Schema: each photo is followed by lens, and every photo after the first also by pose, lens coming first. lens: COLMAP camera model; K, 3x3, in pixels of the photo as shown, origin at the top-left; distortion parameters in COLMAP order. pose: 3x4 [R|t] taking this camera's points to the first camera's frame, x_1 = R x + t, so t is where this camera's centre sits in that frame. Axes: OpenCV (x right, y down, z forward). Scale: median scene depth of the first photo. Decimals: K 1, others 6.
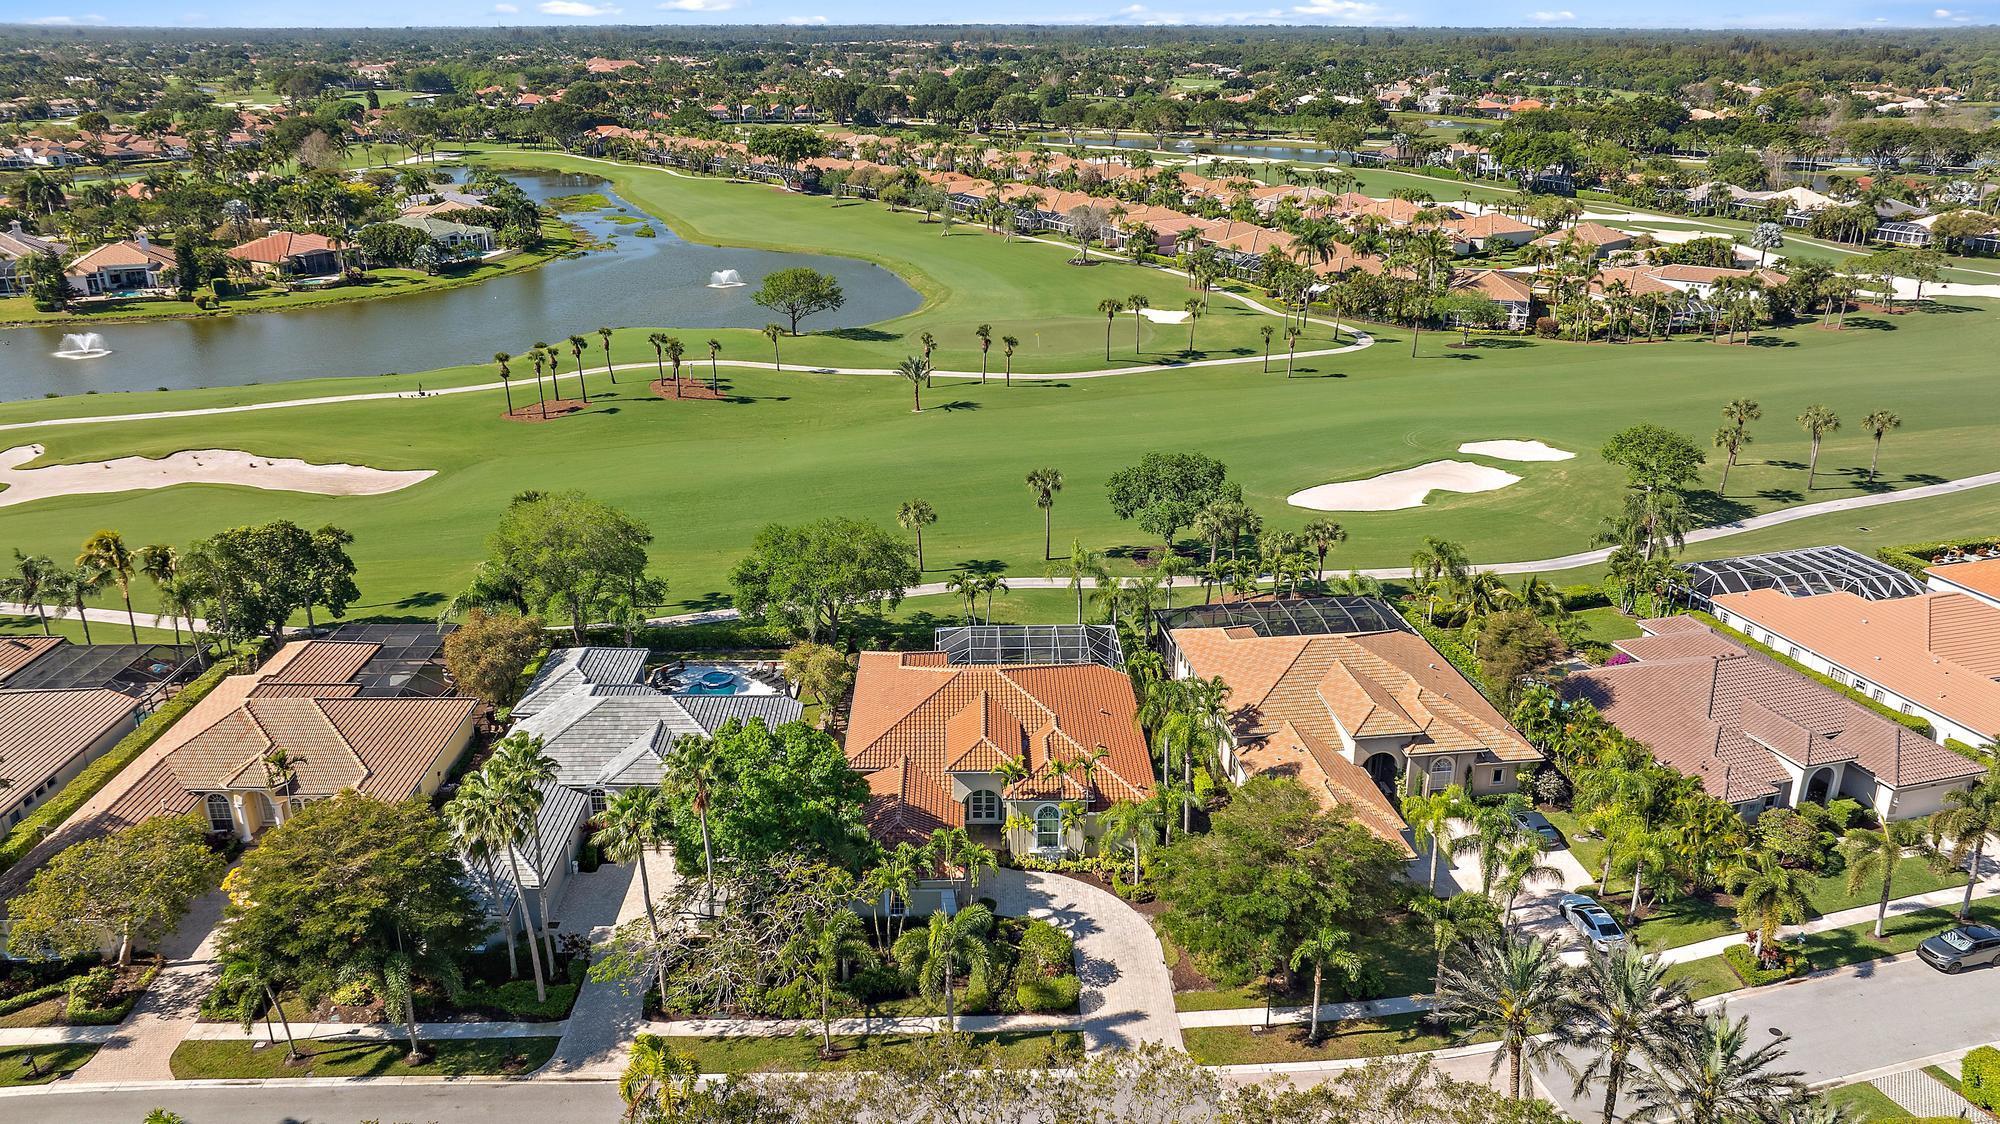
lens RADIAL K [[1392.5, 0, 1000.0], [0, 1392.5, 562.0], [0, 0, 1]] dist [-0.018284, 0.003768]
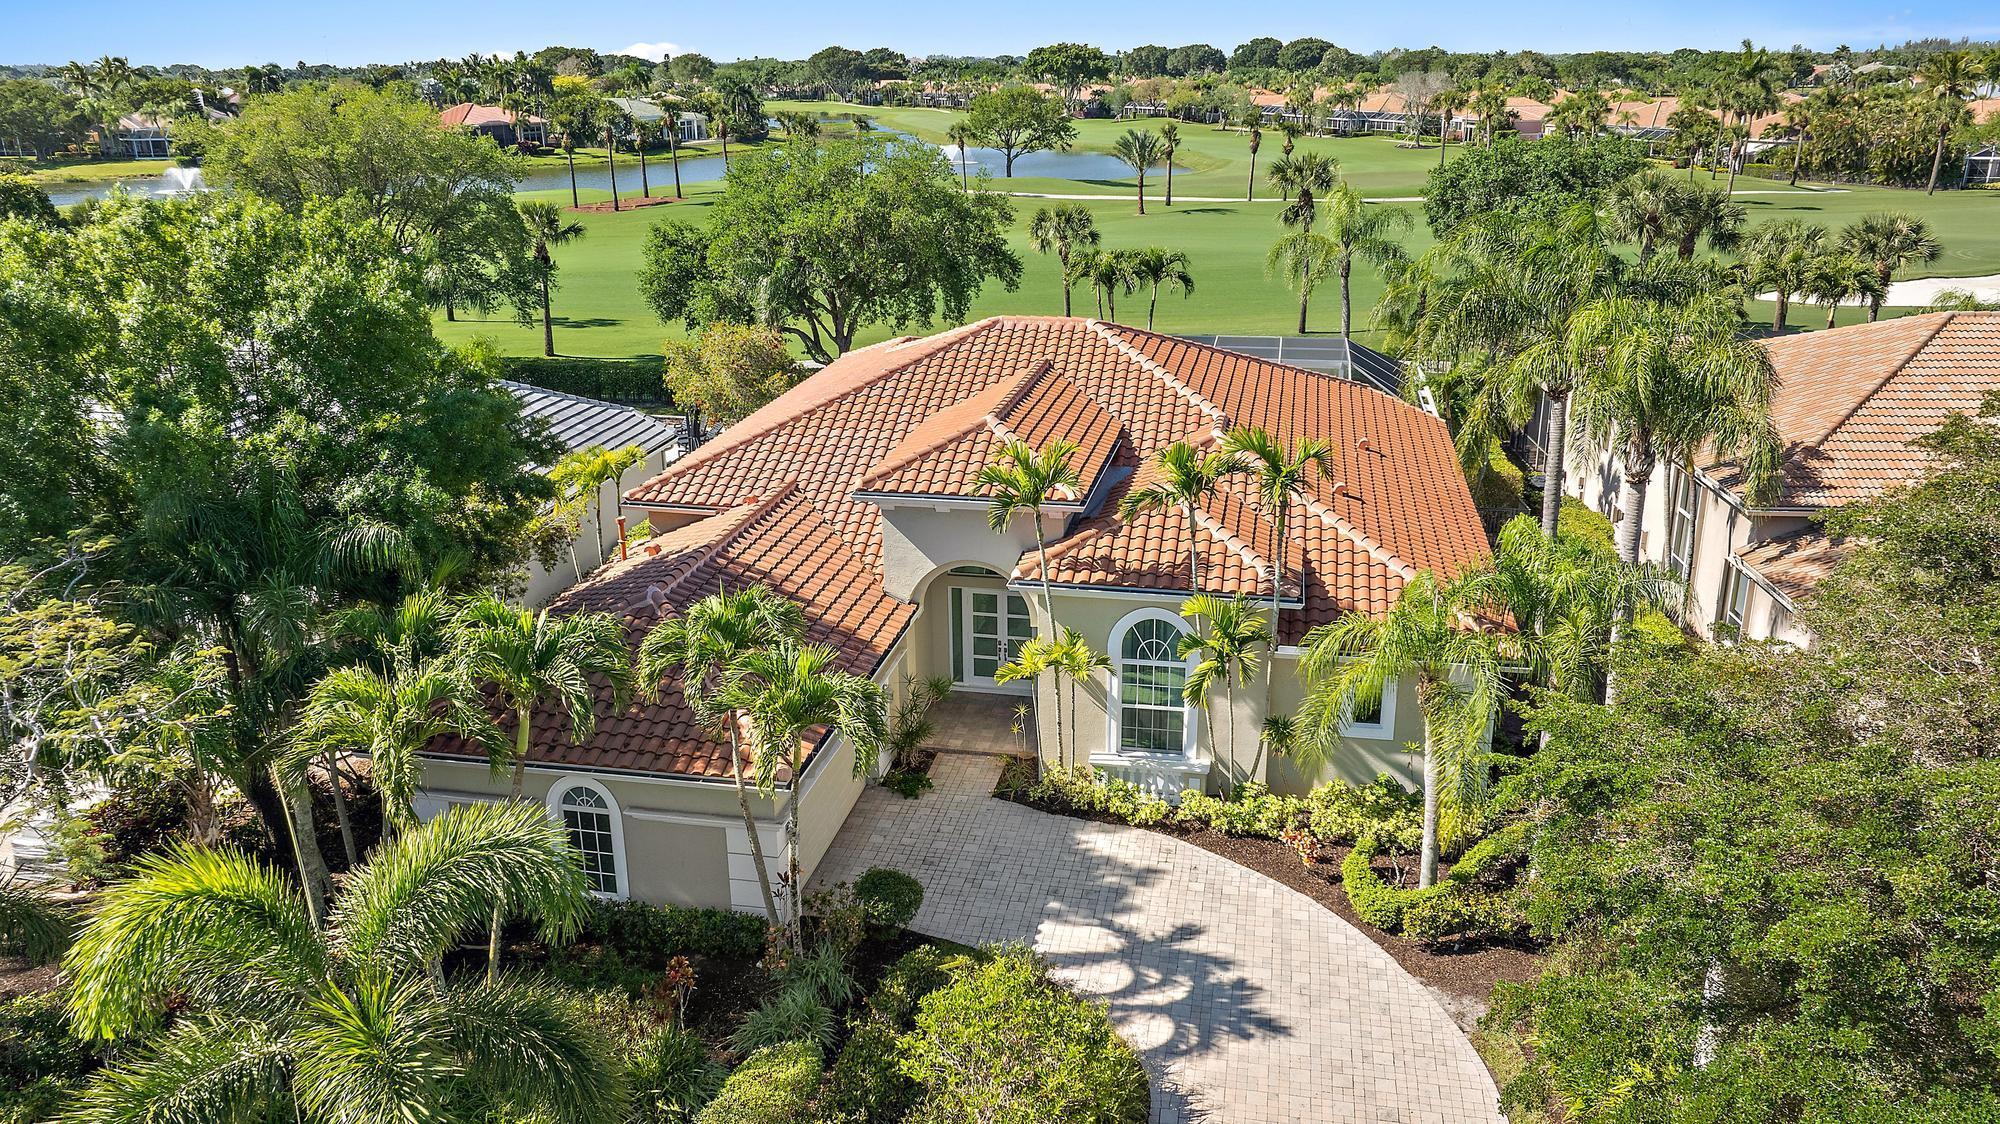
lens RADIAL K [[1445.6, 0, 1000.0], [0, 1445.6, 562.0], [0, 0, 1]] dist [-0.007110, 0.004170]
pose [[0.975460, 0.056901, -0.212699, 0.022541], [-0.063550, 0.997677, -0.024549, 0.055402], [0.210808, 0.037464, 0.976809, 0.213369]]
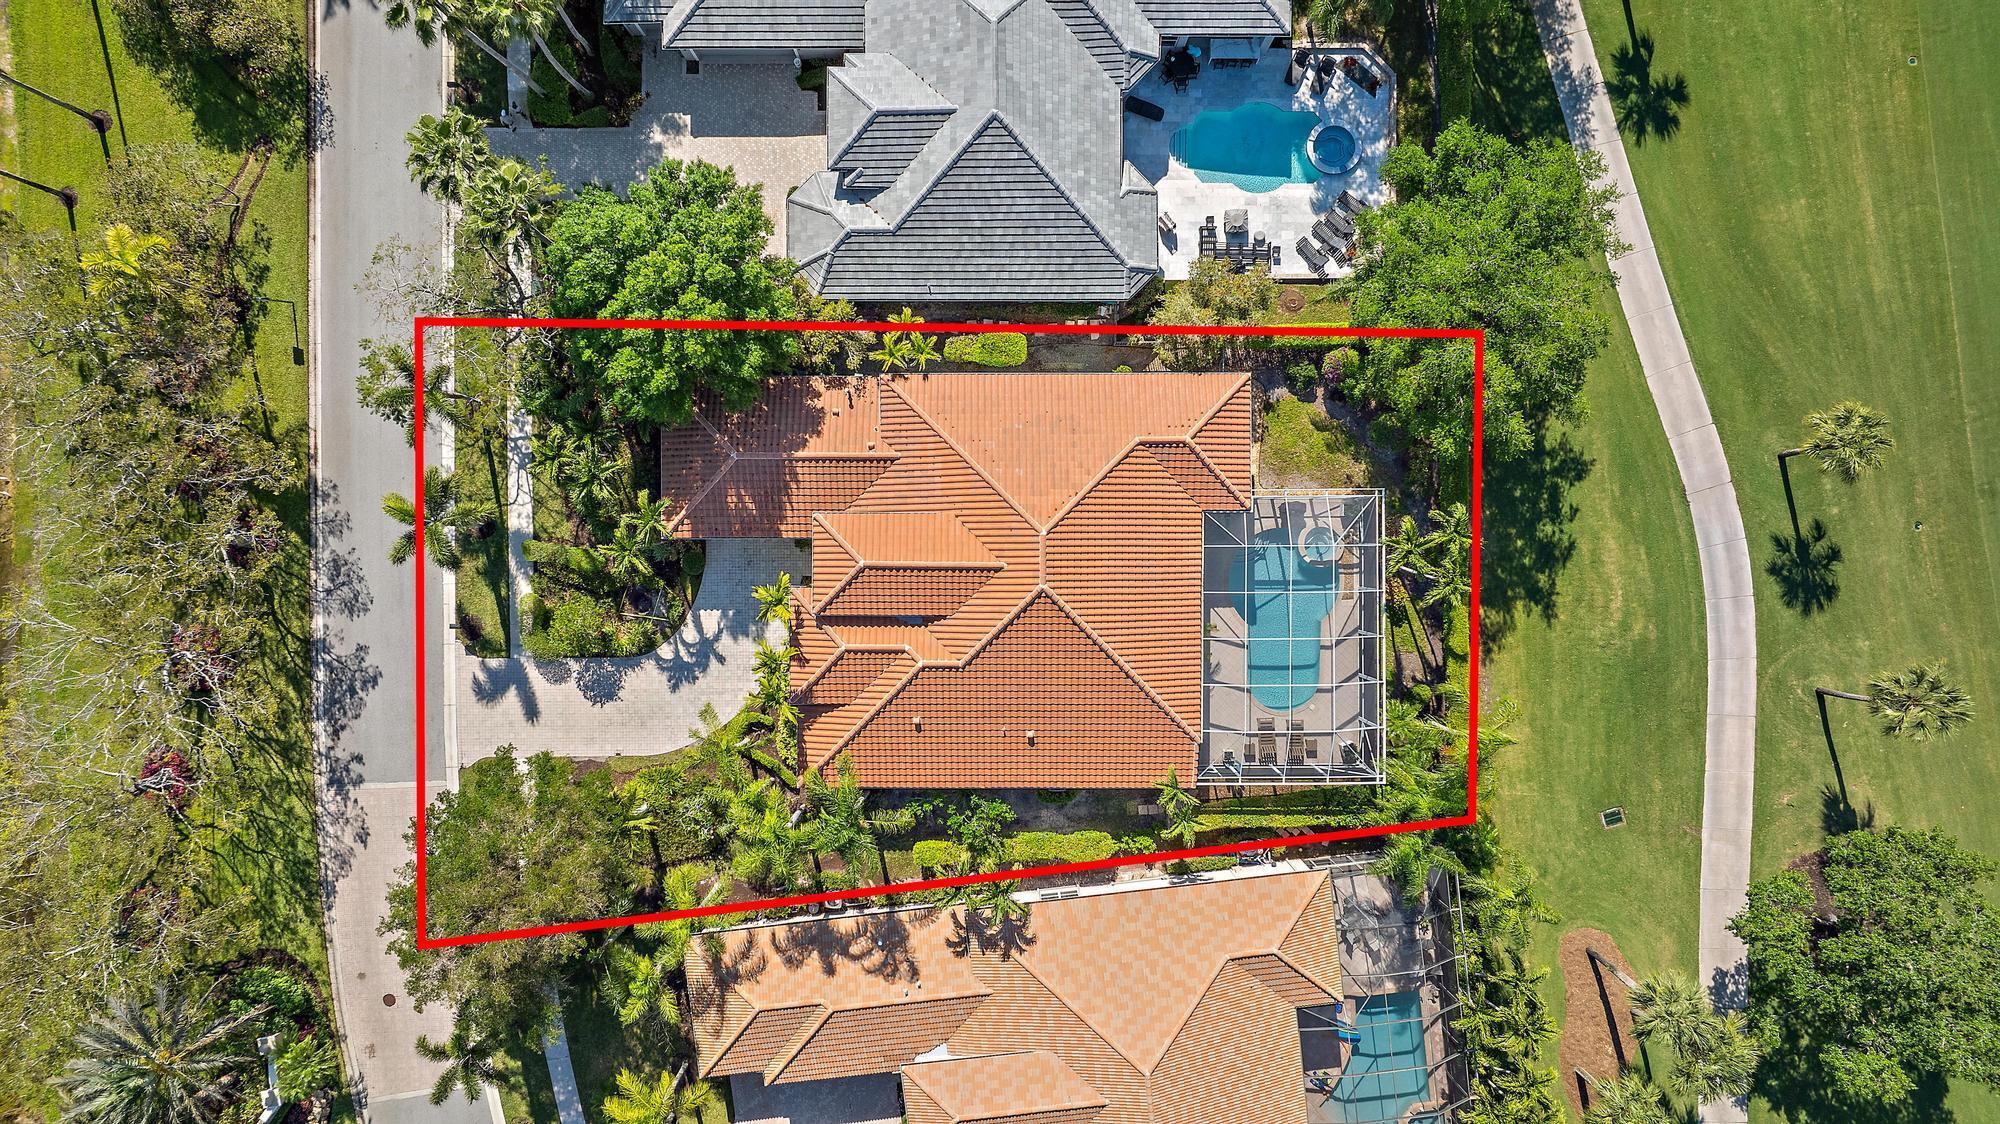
lens RADIAL K [[1445.6, 0, 1000.0], [0, 1445.6, 562.0], [0, 0, 1]] dist [-0.007110, 0.004170]
pose [[-0.023083, 0.999542, 0.019582, -0.009655], [-0.328973, -0.026090, 0.943979, -0.202730], [0.944057, 0.015348, 0.329424, 0.268336]]
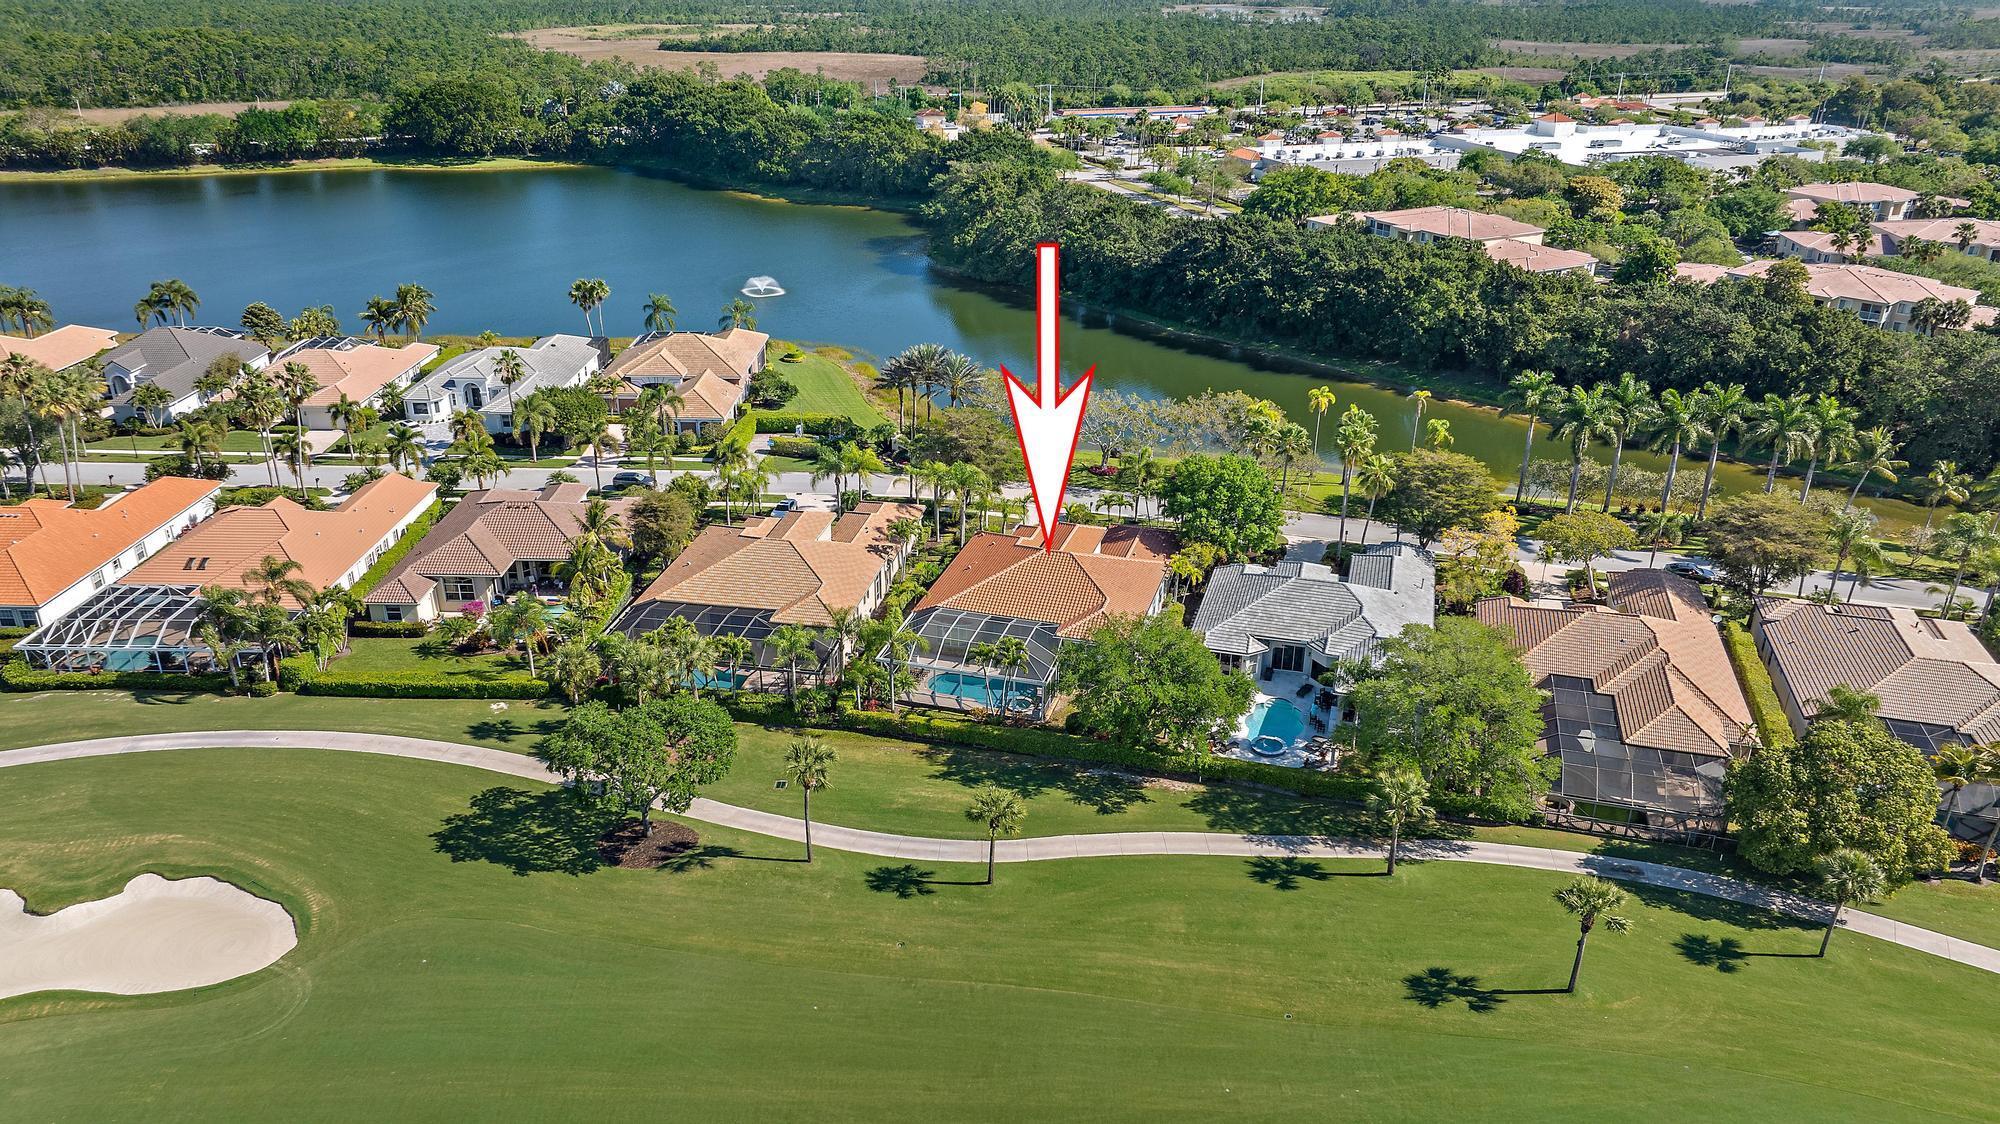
lens RADIAL K [[1449.6, 0, 1000.0], [0, 1449.6, 562.0], [0, 0, 1]] dist [0.078267, -0.281887]
pose [[-0.953530, -0.123272, 0.274927, -0.118623], [0.086717, 0.761583, 0.642240, -0.280273], [-0.288550, 0.636236, -0.715502, 0.704479]]
